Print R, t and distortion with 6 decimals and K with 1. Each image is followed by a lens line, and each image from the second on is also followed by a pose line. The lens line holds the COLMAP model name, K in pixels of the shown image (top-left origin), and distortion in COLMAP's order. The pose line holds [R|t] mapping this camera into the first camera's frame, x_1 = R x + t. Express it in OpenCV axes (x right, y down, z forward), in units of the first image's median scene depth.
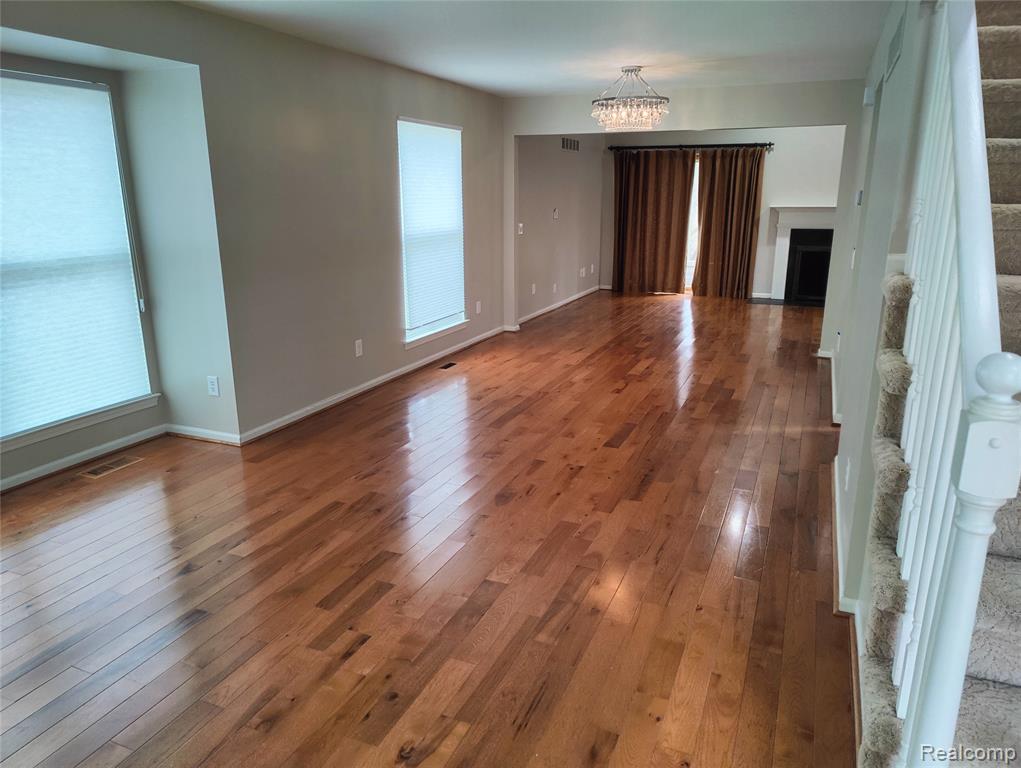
lens RADIAL K [[707.5, 0, 514.7], [0, 707.5, 380.7], [0, 0, 1]] dist [0.038592, -0.037705]
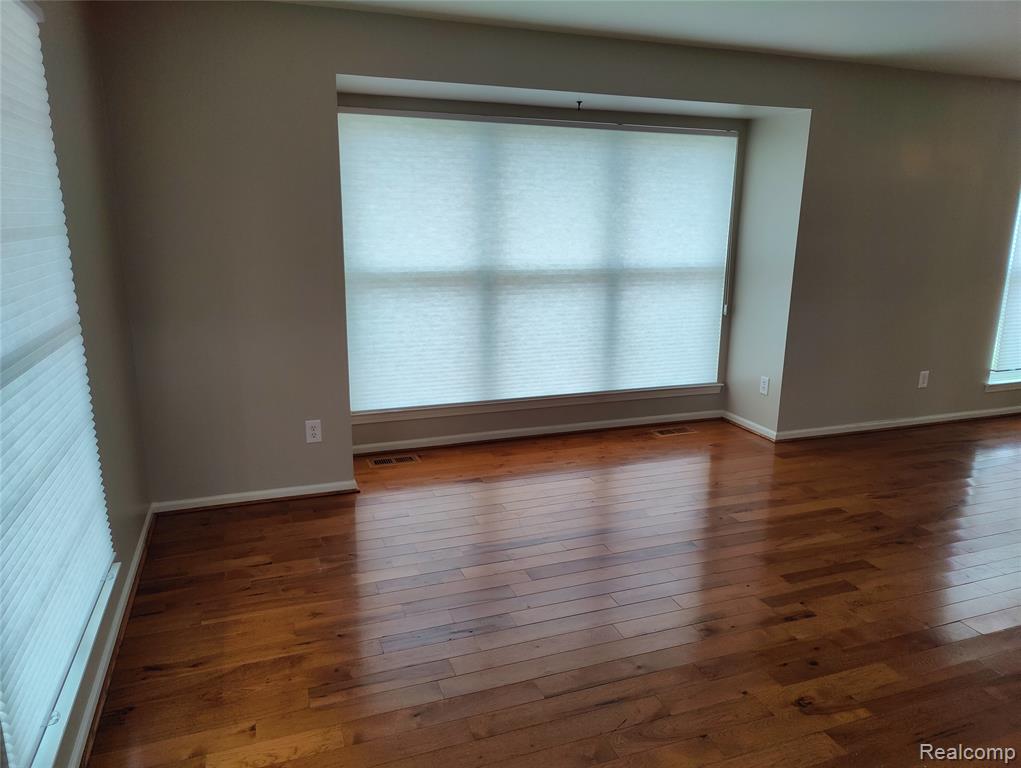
lens RADIAL K [[707.5, 0, 514.7], [0, 707.5, 376.8], [0, 0, 1]] dist [0.038592, -0.037705]
pose [[0.680362, 0.176310, -0.711352, 0.132533], [-0.201939, 0.978157, 0.049296, 0.021923], [0.704505, 0.110111, 0.701105, -0.102273]]
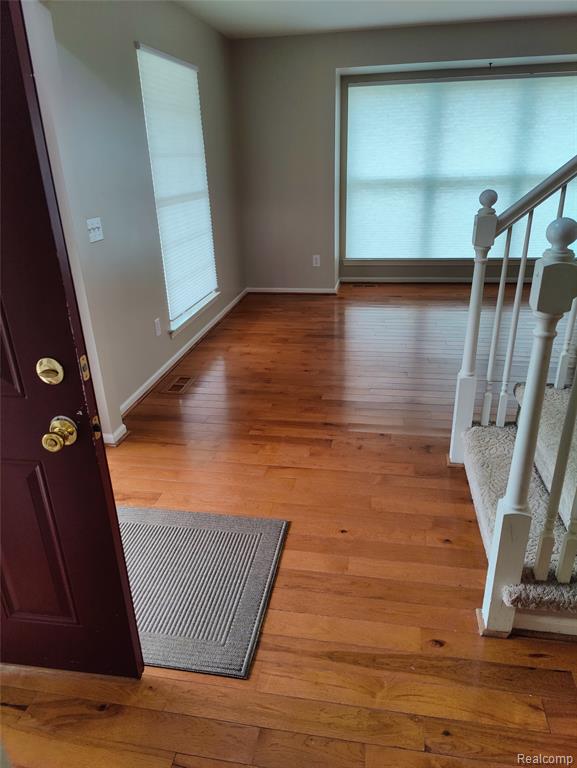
lens RADIAL K [[532.2, 0, 294.2], [0, 532.2, 385.8], [0, 0, 1]] dist [0.038592, -0.037705]
pose [[0.221099, 0.380950, -0.897771, 0.747350], [-0.220193, 0.916282, 0.334576, 0.033246], [0.950069, 0.123709, 0.286471, -0.048312]]
